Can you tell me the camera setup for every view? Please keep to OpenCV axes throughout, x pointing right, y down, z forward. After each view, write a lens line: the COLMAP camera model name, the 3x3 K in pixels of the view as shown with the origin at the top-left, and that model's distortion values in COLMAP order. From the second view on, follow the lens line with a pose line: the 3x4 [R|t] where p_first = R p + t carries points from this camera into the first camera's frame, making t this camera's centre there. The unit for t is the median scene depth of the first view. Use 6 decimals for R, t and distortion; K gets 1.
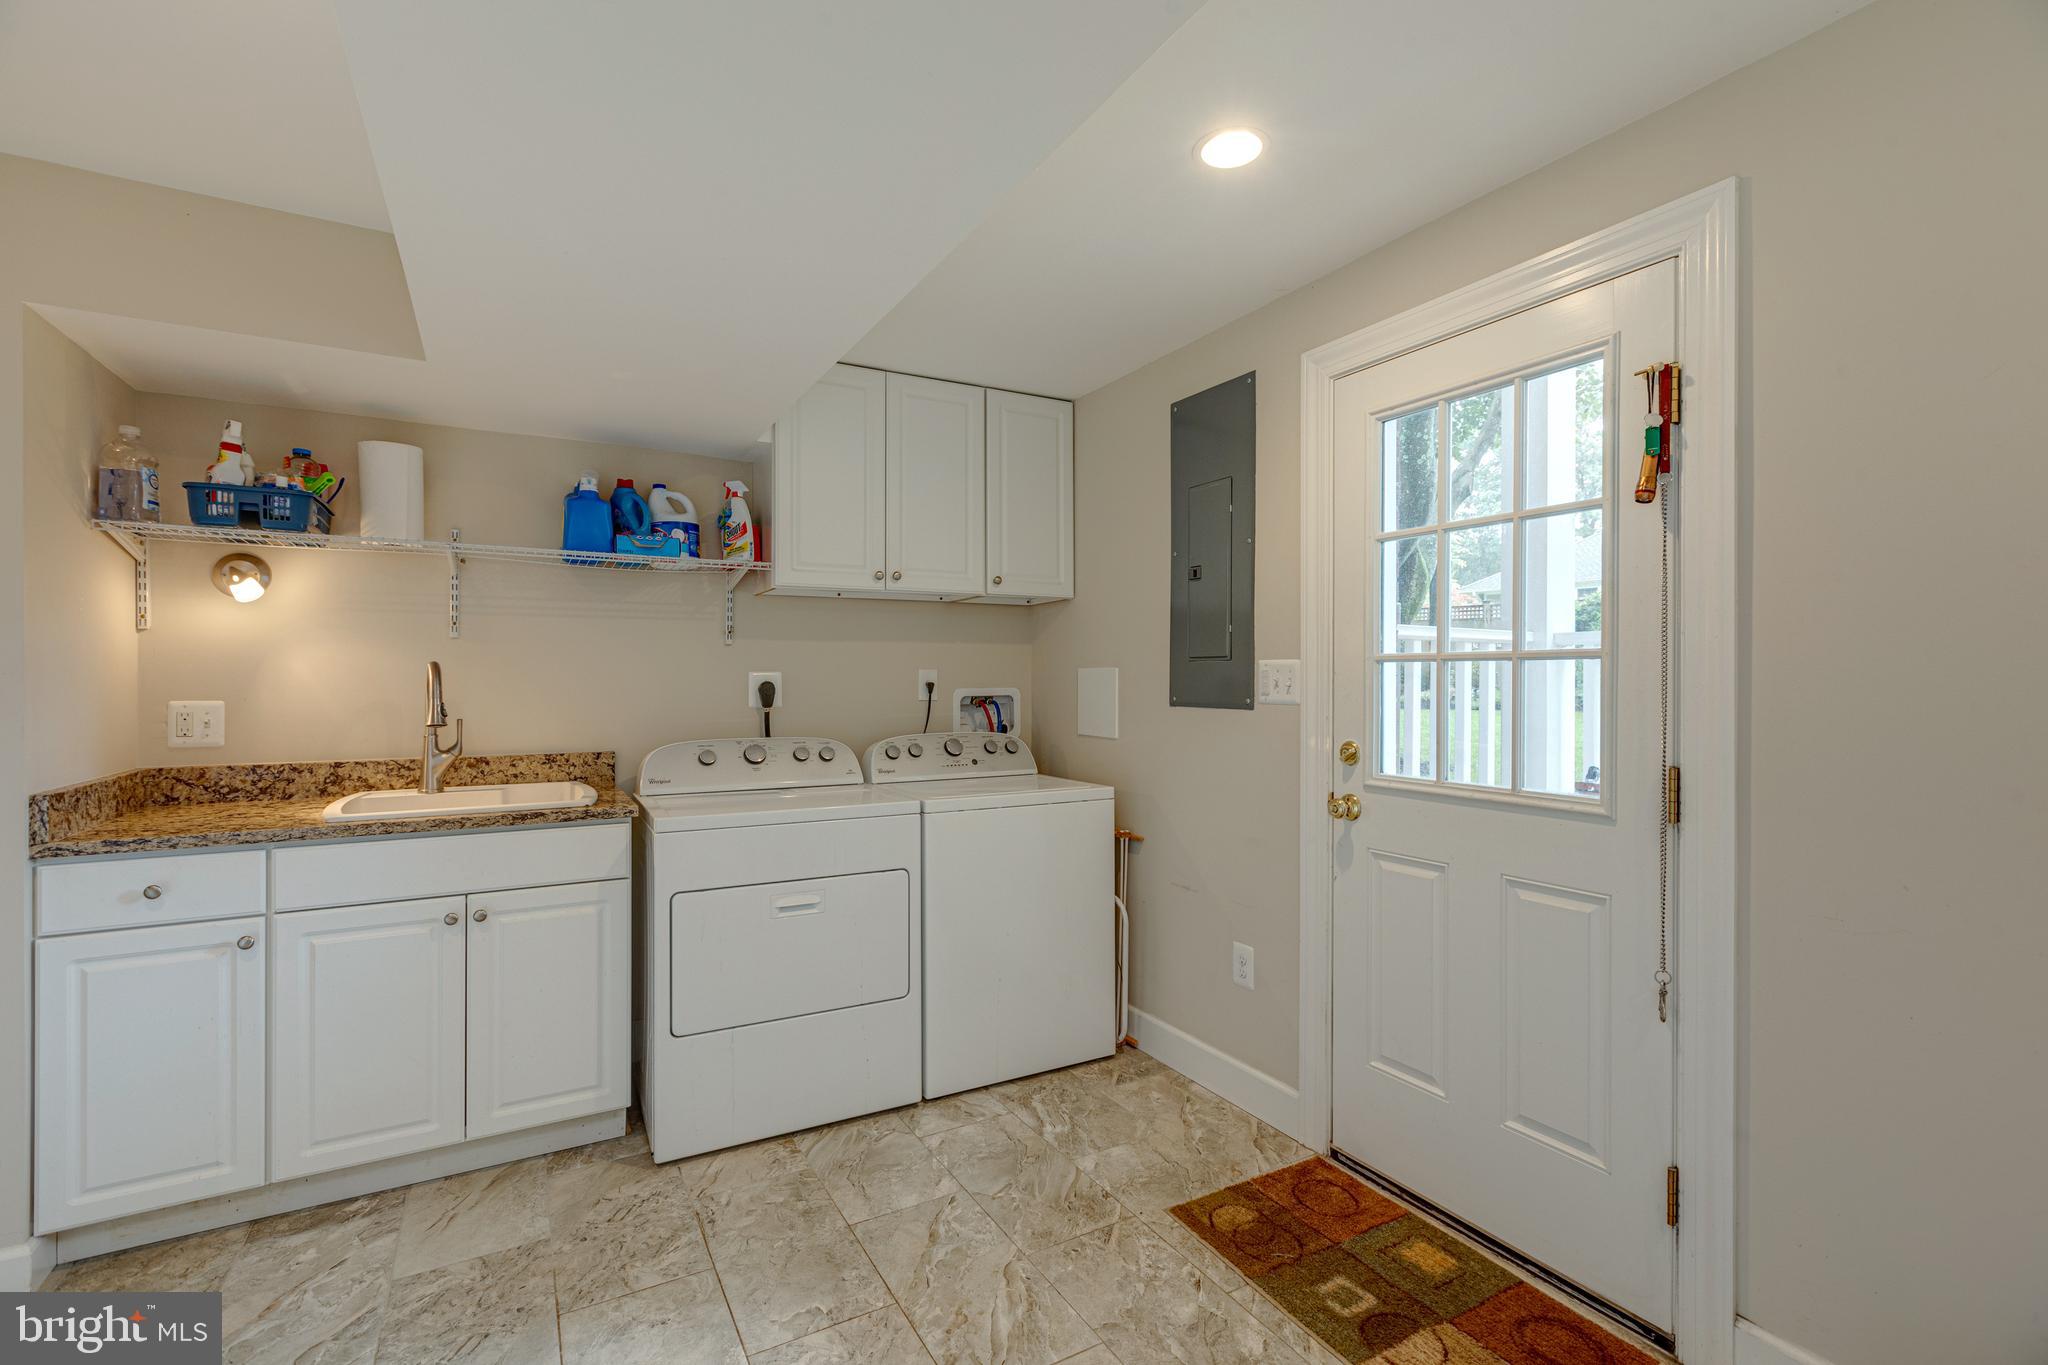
lens RADIAL K [[907.0, 0, 1028.4], [0, 907.0, 680.0], [0, 0, 1]] dist [0.000968, -0.000375]
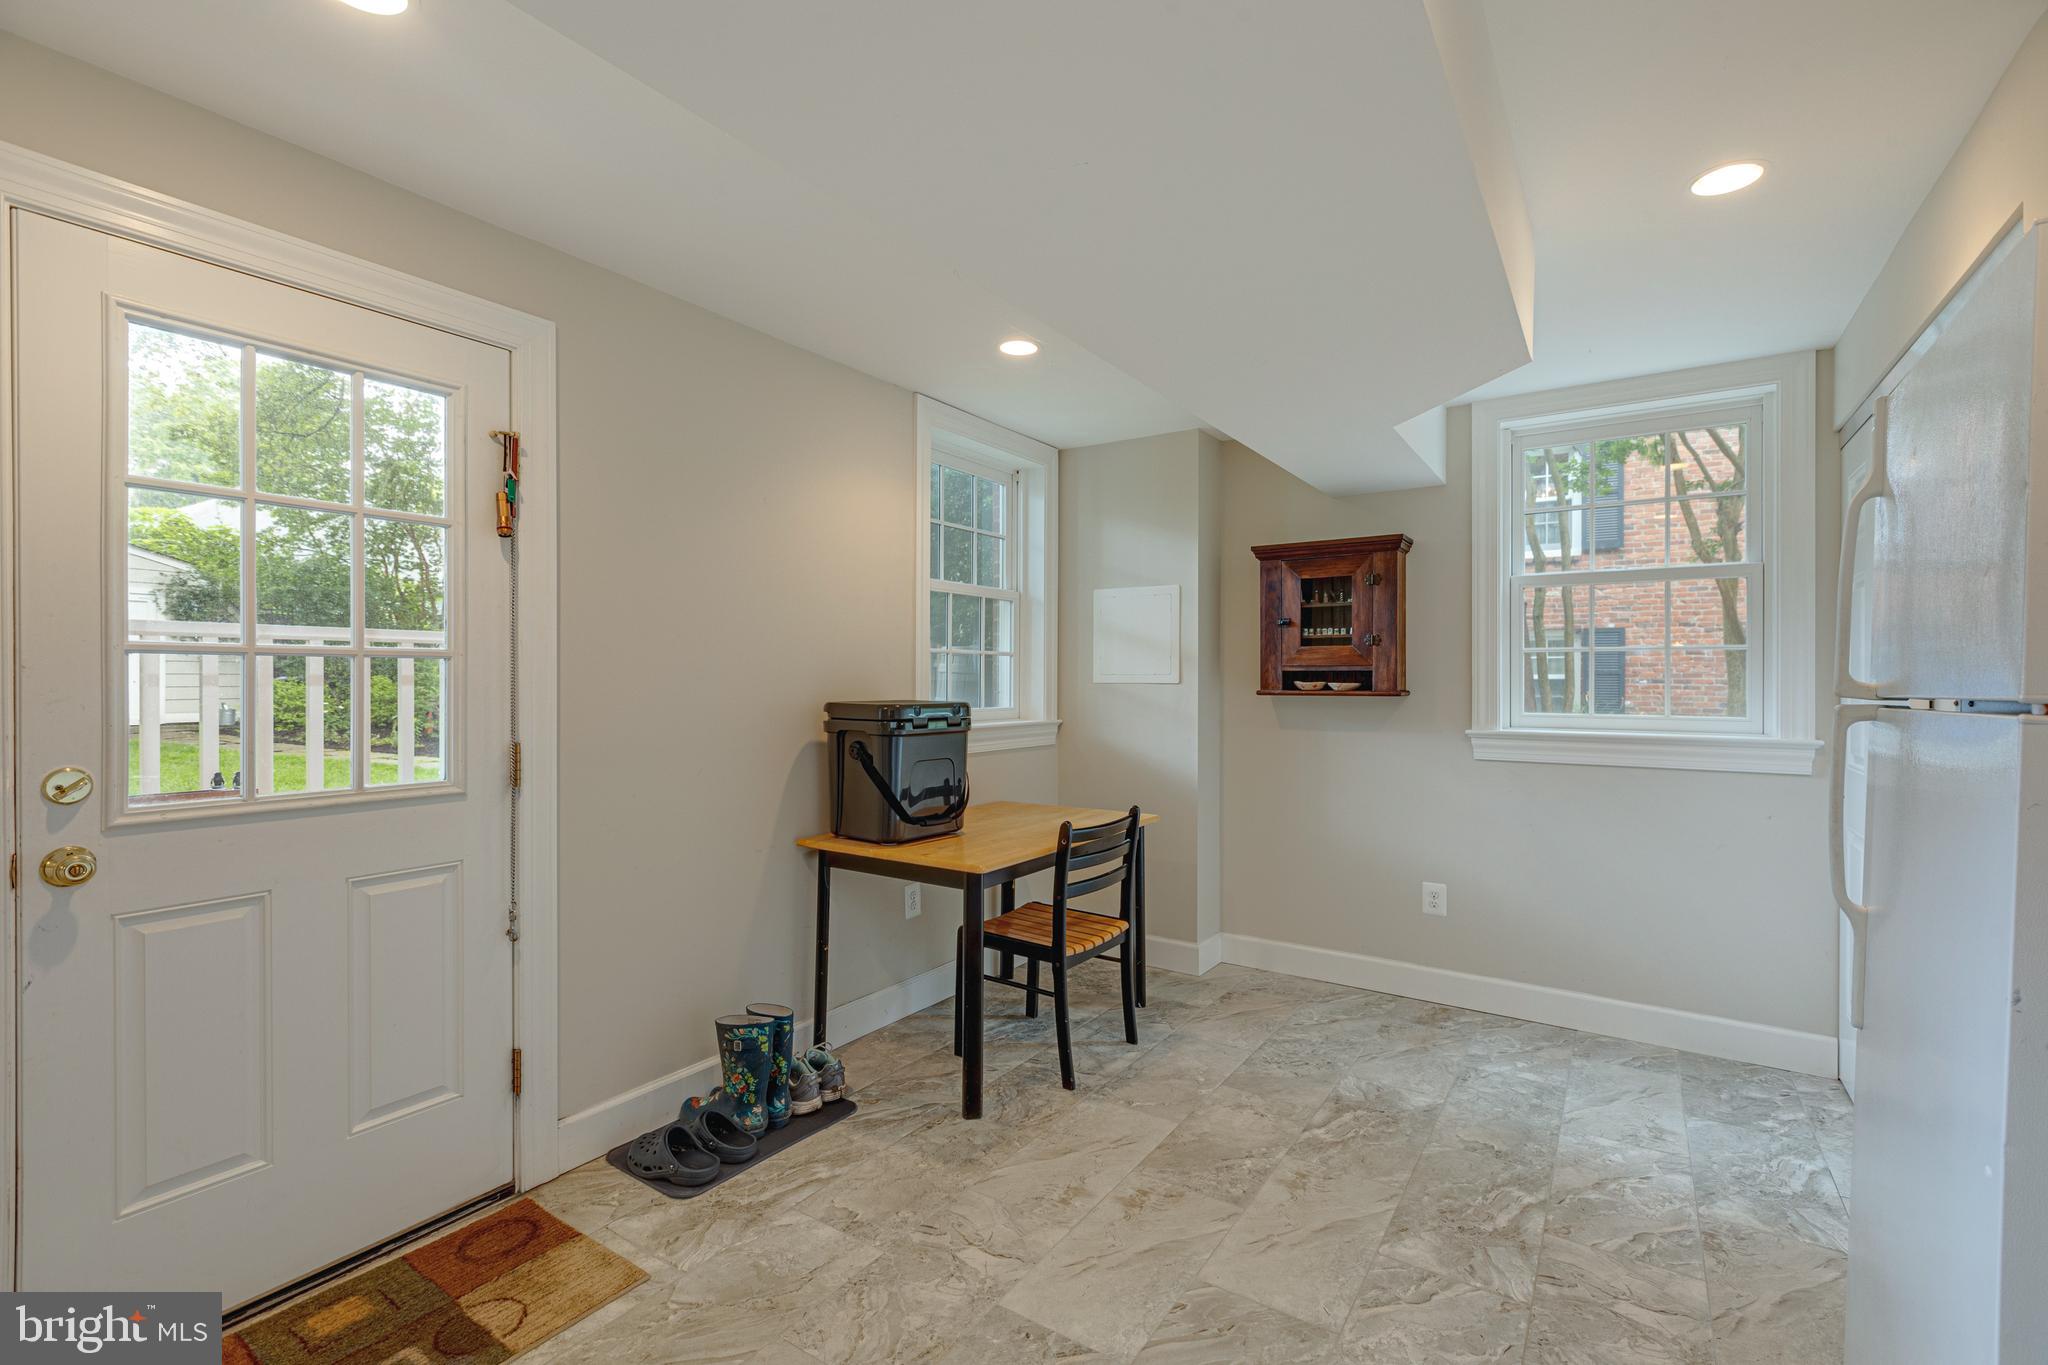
lens RADIAL K [[907.0, 0, 1028.4], [0, 907.0, 680.0], [0, 0, 1]] dist [0.000968, -0.000375]
pose [[-0.438231, -0.003171, 0.898857, -0.699058], [0.001869, 0.999988, 0.004439, -0.000409], [-0.898860, 0.003626, -0.438220, 0.806277]]
